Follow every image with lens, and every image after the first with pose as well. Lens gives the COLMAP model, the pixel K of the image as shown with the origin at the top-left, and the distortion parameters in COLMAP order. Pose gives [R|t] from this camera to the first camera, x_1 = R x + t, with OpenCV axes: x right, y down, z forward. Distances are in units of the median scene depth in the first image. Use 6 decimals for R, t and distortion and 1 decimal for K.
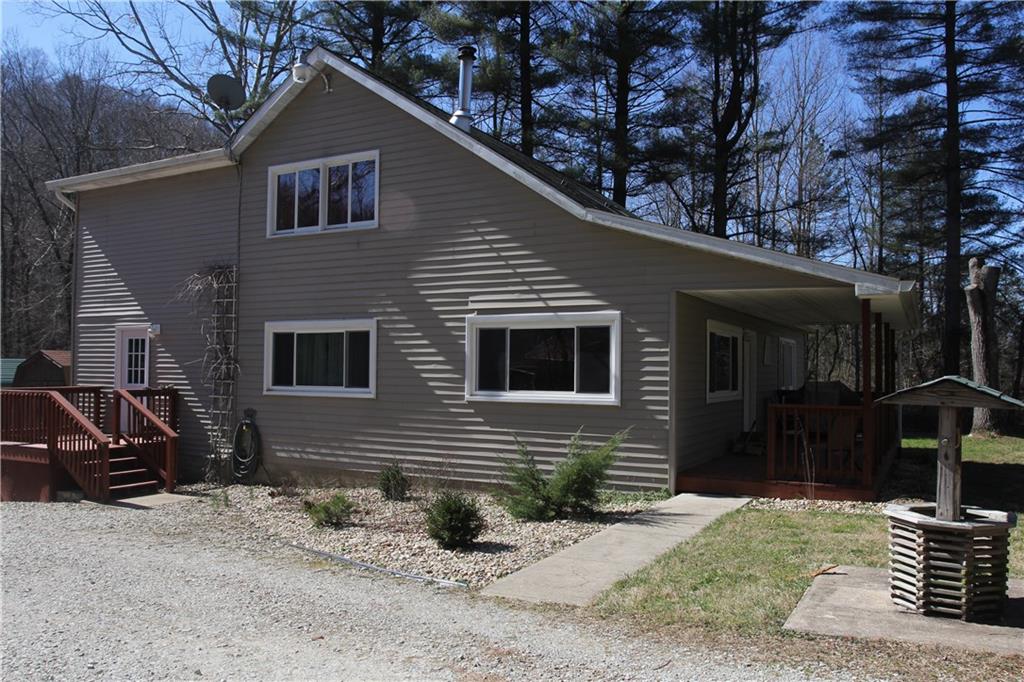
lens RADIAL K [[811.9, 0, 513.4], [0, 811.9, 349.2], [0, 0, 1]] dist [-0.092445, 0.027926]
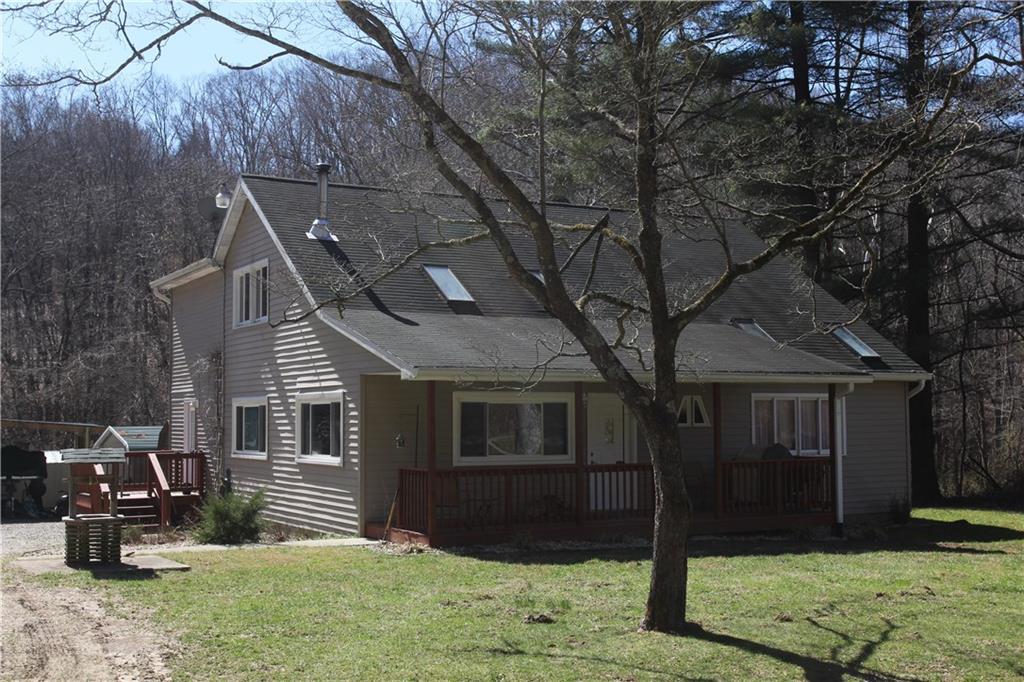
lens RADIAL K [[1308.7, 0, 511.9], [0, 1308.7, 340.9], [0, 0, 1]] dist [-0.011078, 0.000000]
pose [[0.822413, -0.046247, -0.567008, 1.167192], [0.024563, 0.998647, -0.045825, -0.018829], [0.568361, 0.023759, 0.822436, -0.398252]]
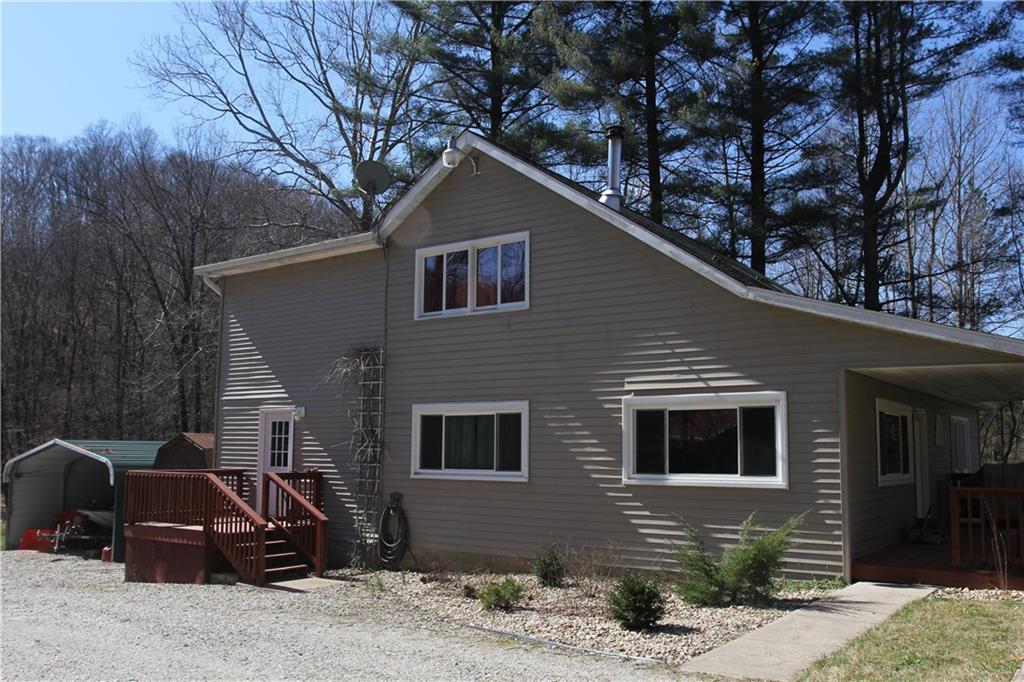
lens RADIAL K [[890.7, 0, 508.0], [0, 890.7, 348.2], [0, 0, 1]] dist [-0.092825, 0.062592]
pose [[0.990687, -0.016256, -0.135186, -0.042240], [0.003669, 0.995674, -0.092846, -0.000578], [0.136110, 0.091485, 0.986461, -0.072294]]
